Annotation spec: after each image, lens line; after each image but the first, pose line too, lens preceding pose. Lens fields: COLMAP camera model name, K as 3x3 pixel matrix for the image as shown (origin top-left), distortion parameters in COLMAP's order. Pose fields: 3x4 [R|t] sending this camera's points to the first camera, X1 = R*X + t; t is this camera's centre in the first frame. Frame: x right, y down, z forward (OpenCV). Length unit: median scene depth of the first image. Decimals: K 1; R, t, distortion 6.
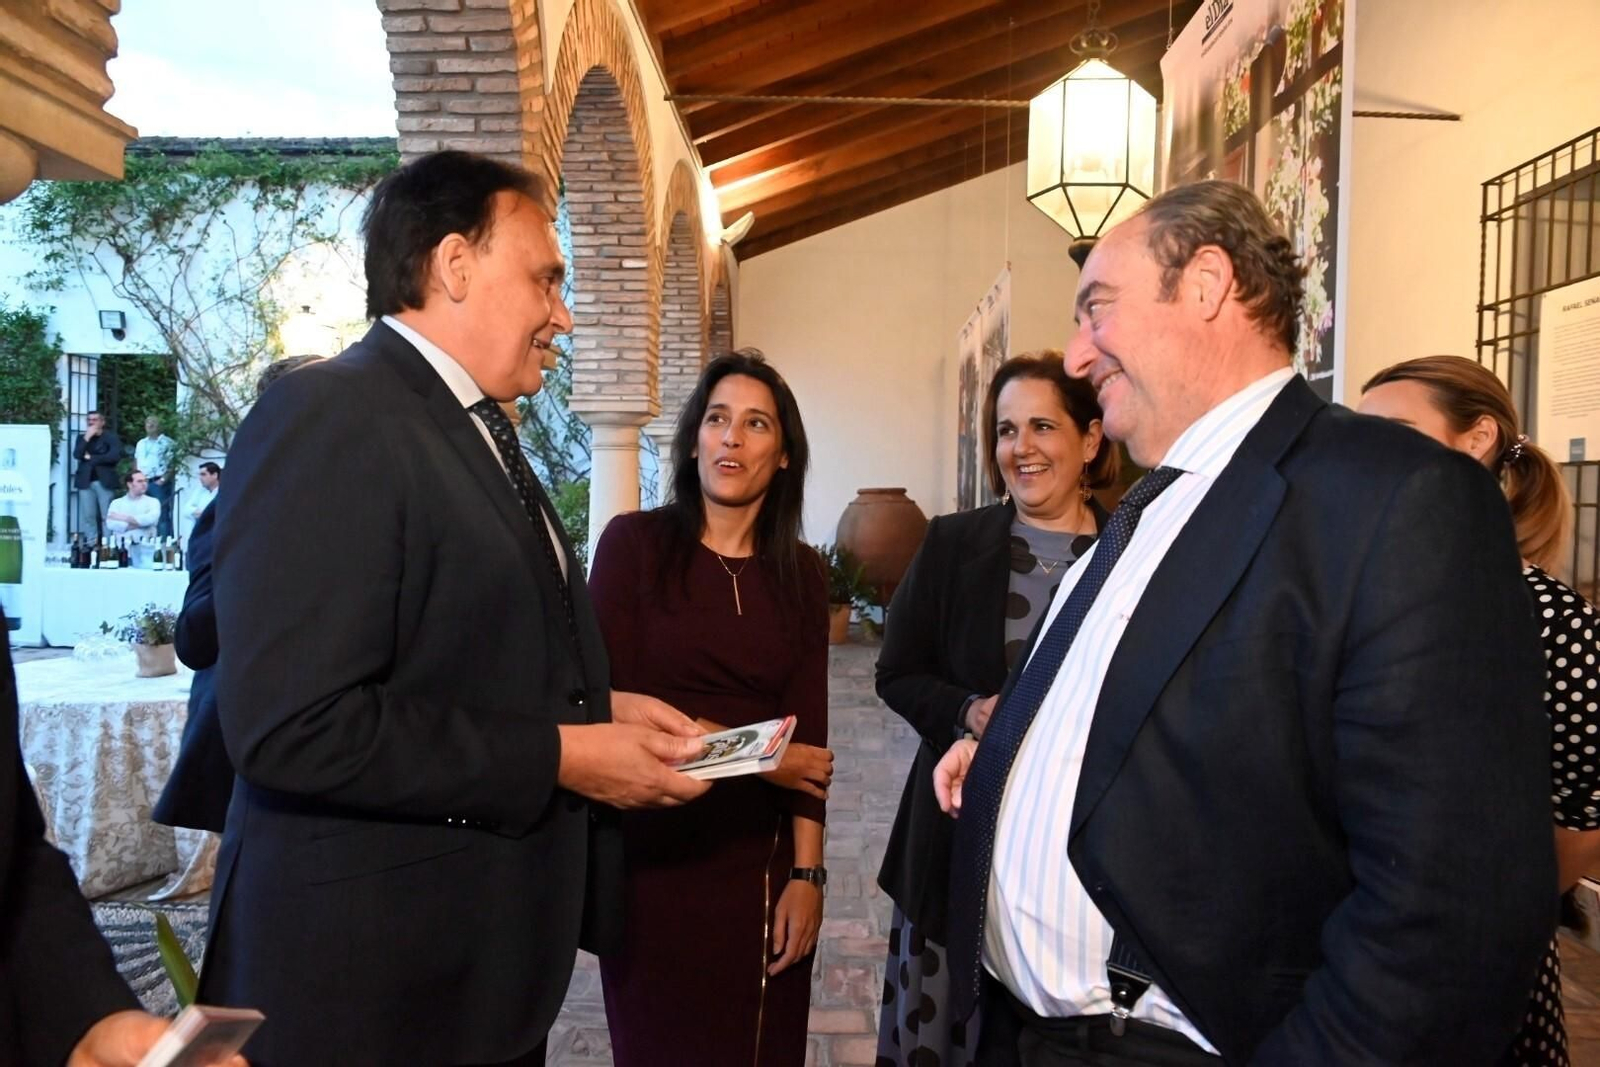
lens RADIAL K [[1124.7, 0, 807.8], [0, 1124.7, 524.4], [0, 0, 1]] dist [-0.117512, 0.109396]
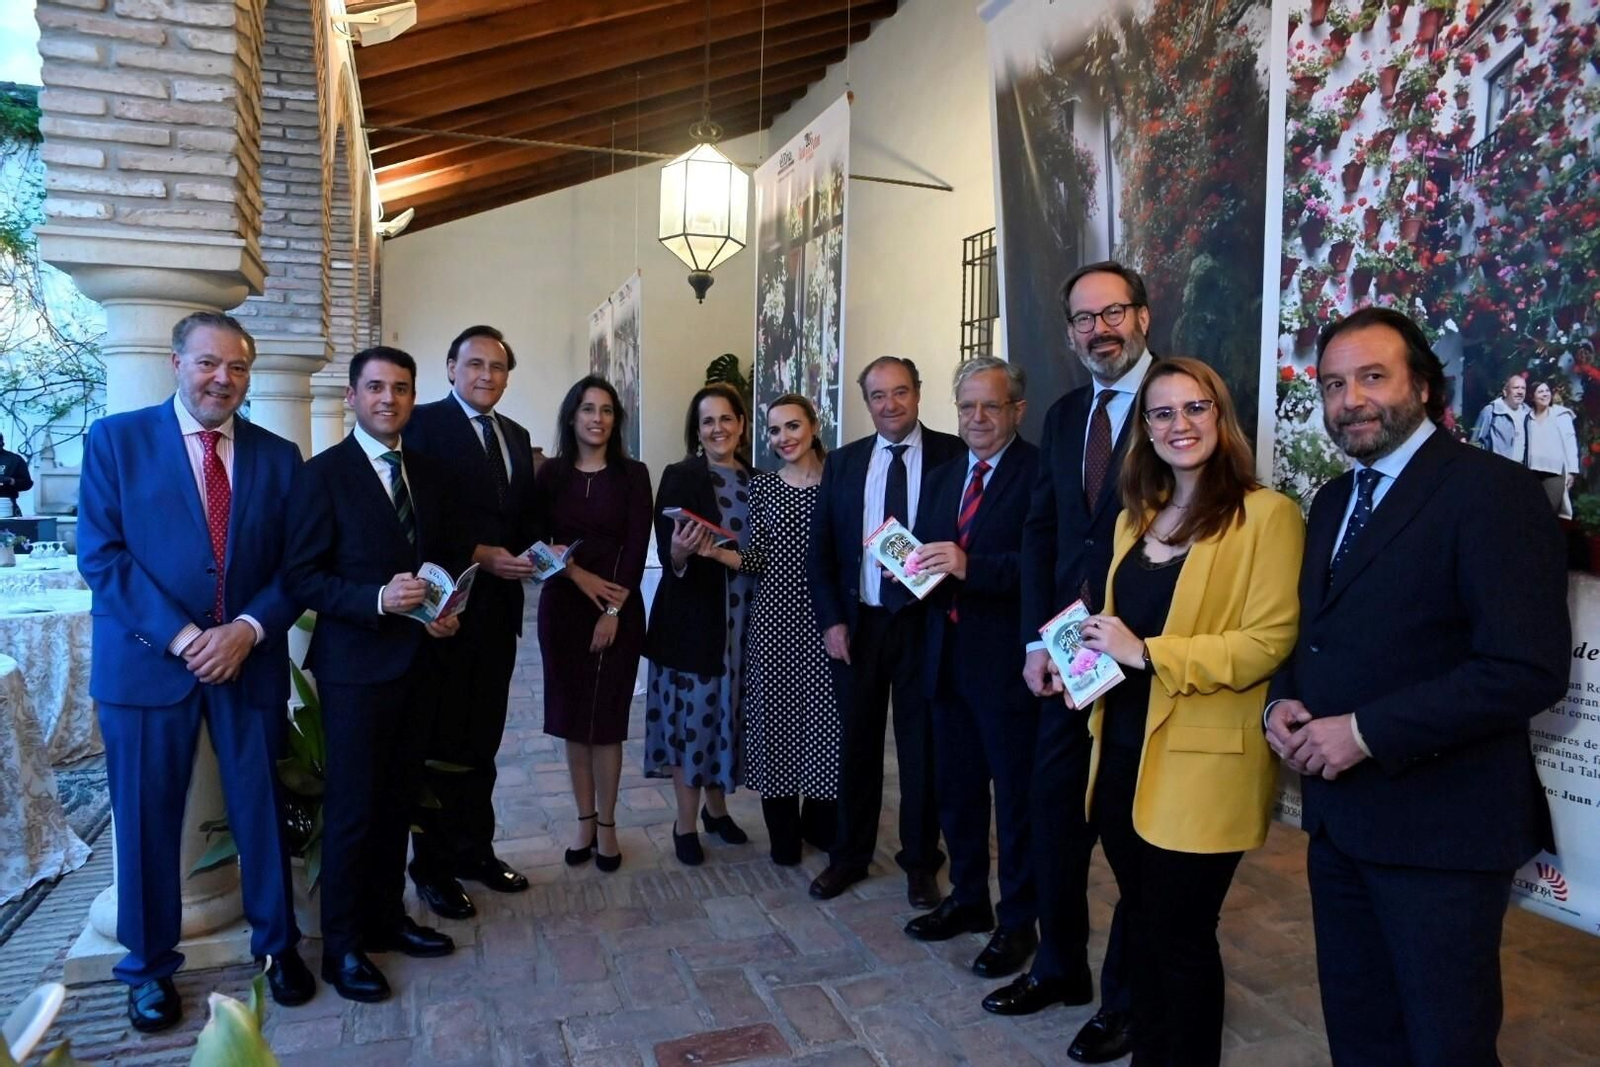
lens RADIAL K [[1124.7, 0, 807.8], [0, 1124.7, 524.4], [0, 0, 1]] dist [-0.117512, 0.109396]
pose [[0.938739, -0.027789, 0.343507, -0.200026], [0.015323, 0.999124, 0.038952, 0.023312], [-0.344289, -0.031302, 0.938342, -0.647796]]
